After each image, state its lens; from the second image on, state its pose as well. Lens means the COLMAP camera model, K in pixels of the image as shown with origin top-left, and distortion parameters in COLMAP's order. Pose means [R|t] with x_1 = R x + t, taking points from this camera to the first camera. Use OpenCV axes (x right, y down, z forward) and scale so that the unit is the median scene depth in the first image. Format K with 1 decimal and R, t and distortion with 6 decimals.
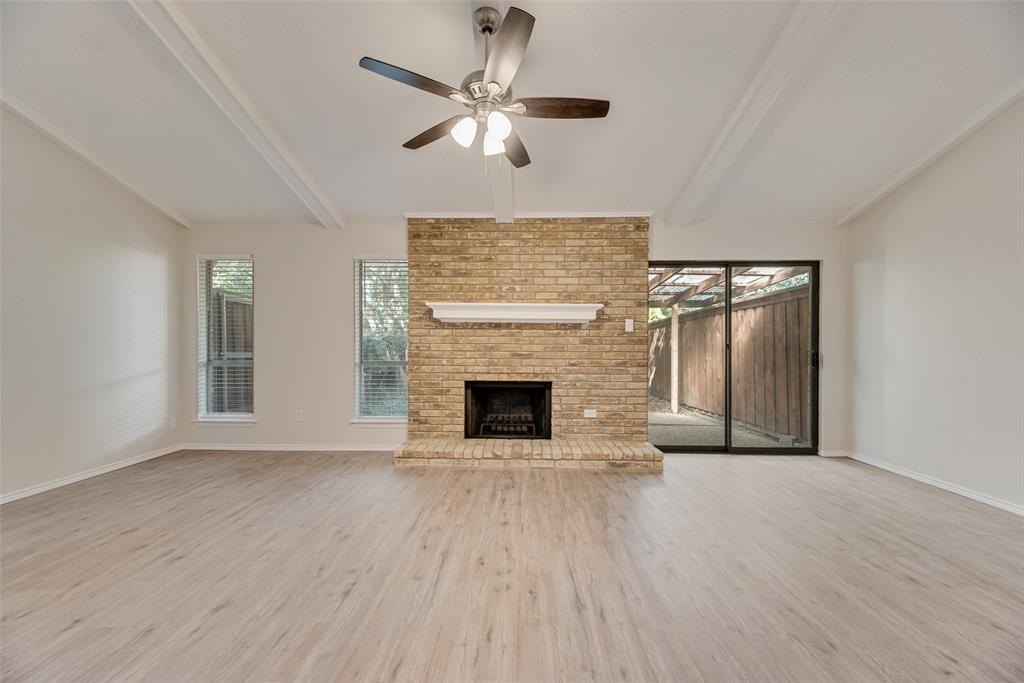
lens RADIAL K [[411.5, 0, 512.4], [0, 411.5, 346.2], [0, 0, 1]] dist [0.002876, -0.001512]
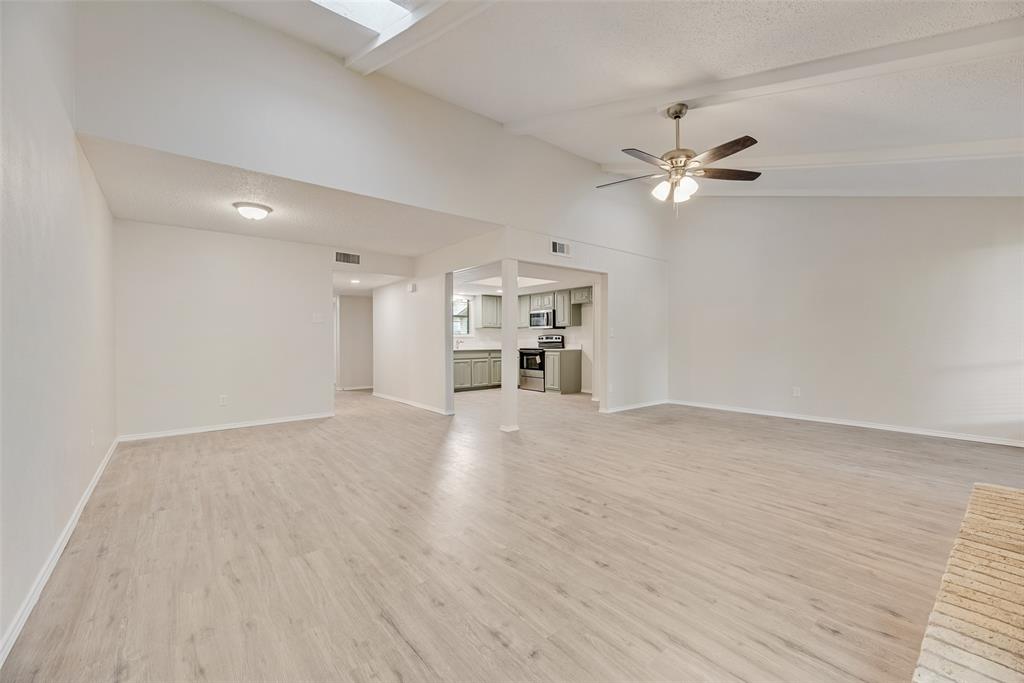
lens RADIAL K [[411.5, 0, 512.0], [0, 411.5, 346.4], [0, 0, 1]] dist [0.002876, -0.001512]
pose [[-0.761829, 0.013405, -0.647639, 0.701645], [0.002740, 0.999844, 0.017472, 0.004279], [0.647772, 0.011536, -0.761747, 0.919668]]
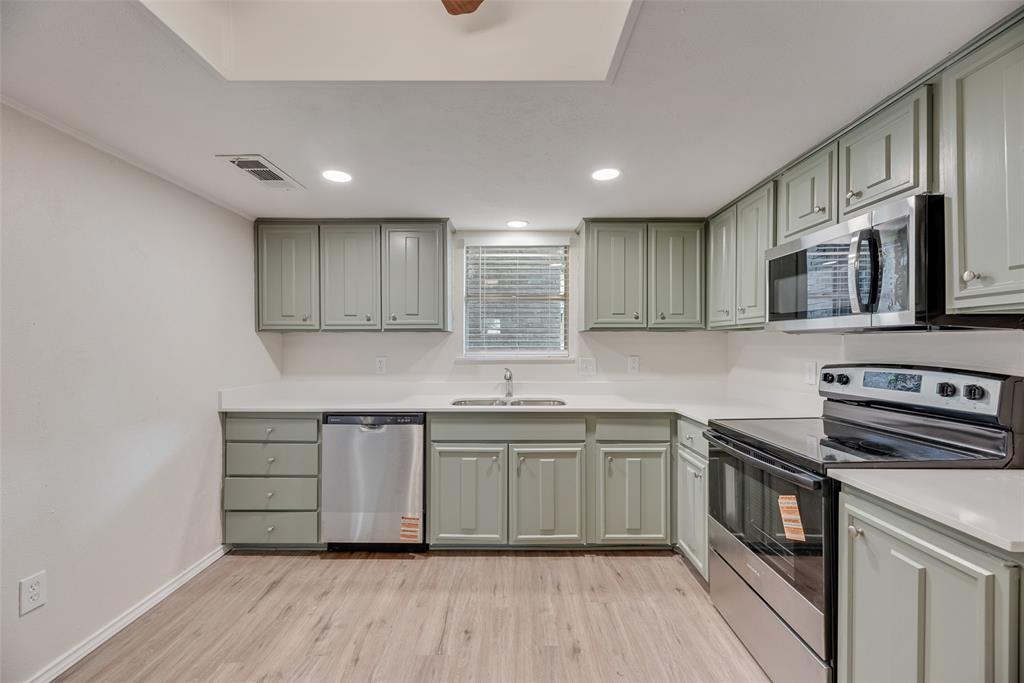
lens RADIAL K [[411.5, 0, 513.0], [0, 411.5, 347.0], [0, 0, 1]] dist [0.002876, -0.001512]
pose [[-0.999695, -0.000336, -0.024704, -0.492983], [-0.000545, 0.999964, 0.008434, -0.037758], [0.024701, 0.008445, -0.999659, -0.230827]]
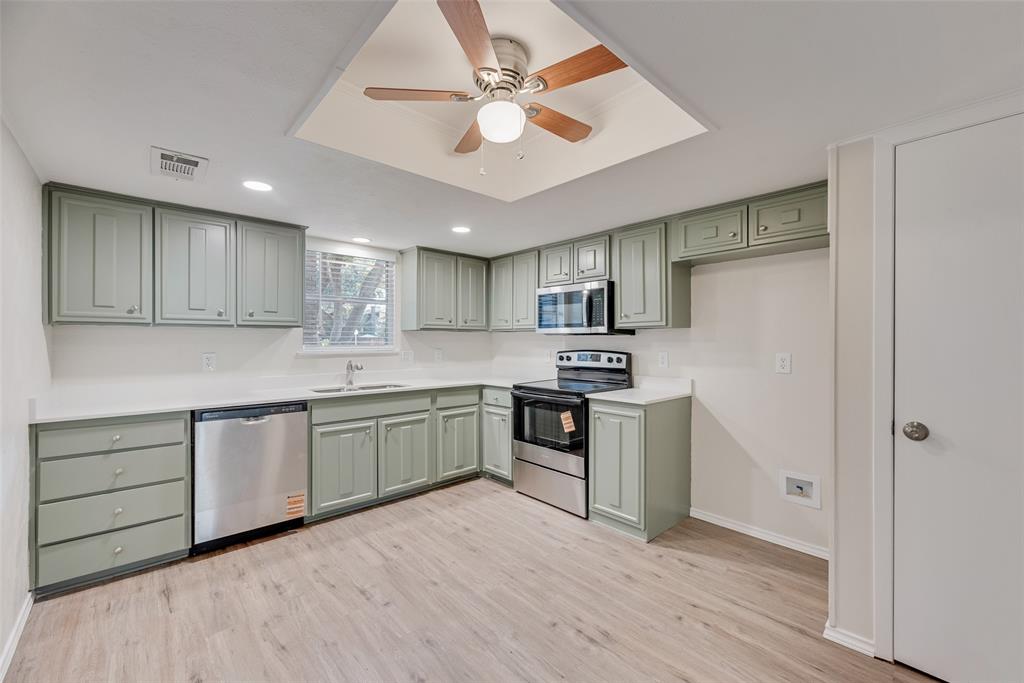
lens RADIAL K [[411.5, 0, 518.4], [0, 411.5, 342.2], [0, 0, 1]] dist [0.002876, -0.001512]
pose [[-0.715951, 0.000427, -0.698151, -0.163311], [-0.003464, 0.999985, 0.004164, -0.037212], [0.698142, 0.005399, -0.715939, -0.106339]]
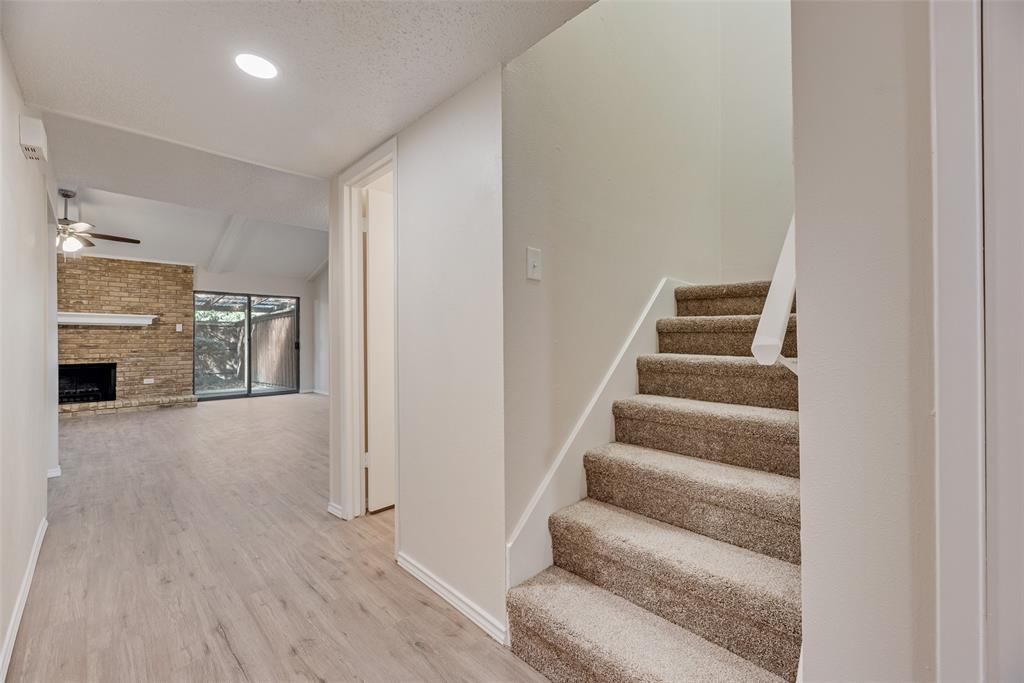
lens RADIAL K [[411.5, 0, 517.2], [0, 411.5, 333.2], [0, 0, 1]] dist [0.002876, -0.001512]
pose [[0.681122, 0.002505, 0.732165, -0.013705], [0.009856, 0.999872, -0.012590, 0.007633], [-0.732103, 0.015791, 0.681011, -1.195235]]
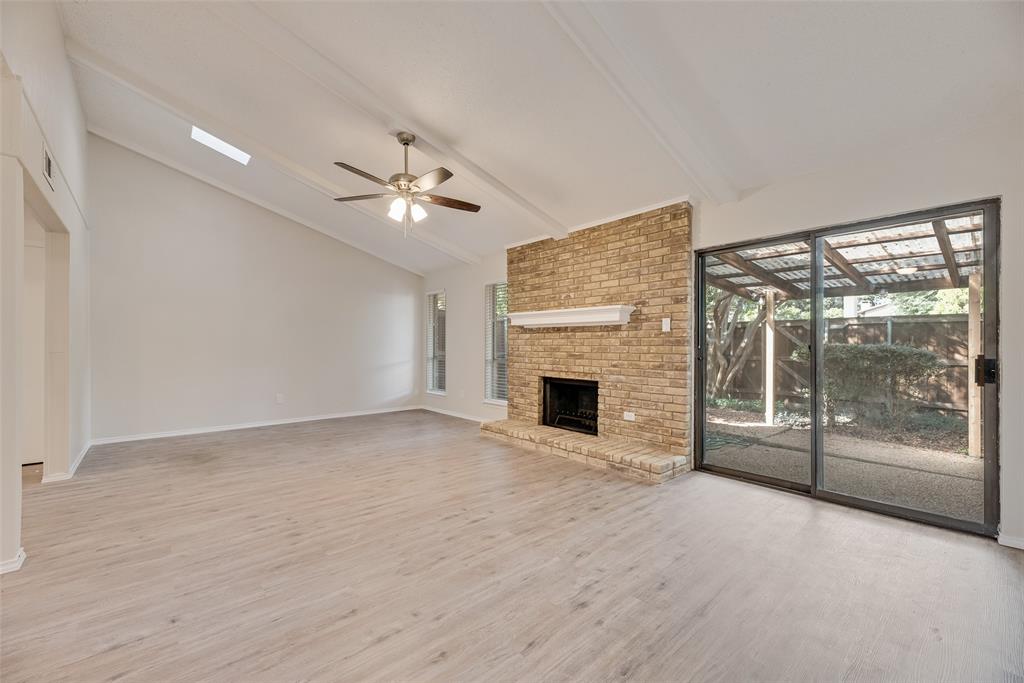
lens RADIAL K [[411.5, 0, 512.2], [0, 411.5, 348.1], [0, 0, 1]] dist [0.002876, -0.001512]
pose [[0.681148, 0.002432, -0.732142, 0.717845], [-0.002906, 0.999996, 0.000618, 0.000877], [0.732140, 0.001706, 0.681152, 0.126372]]
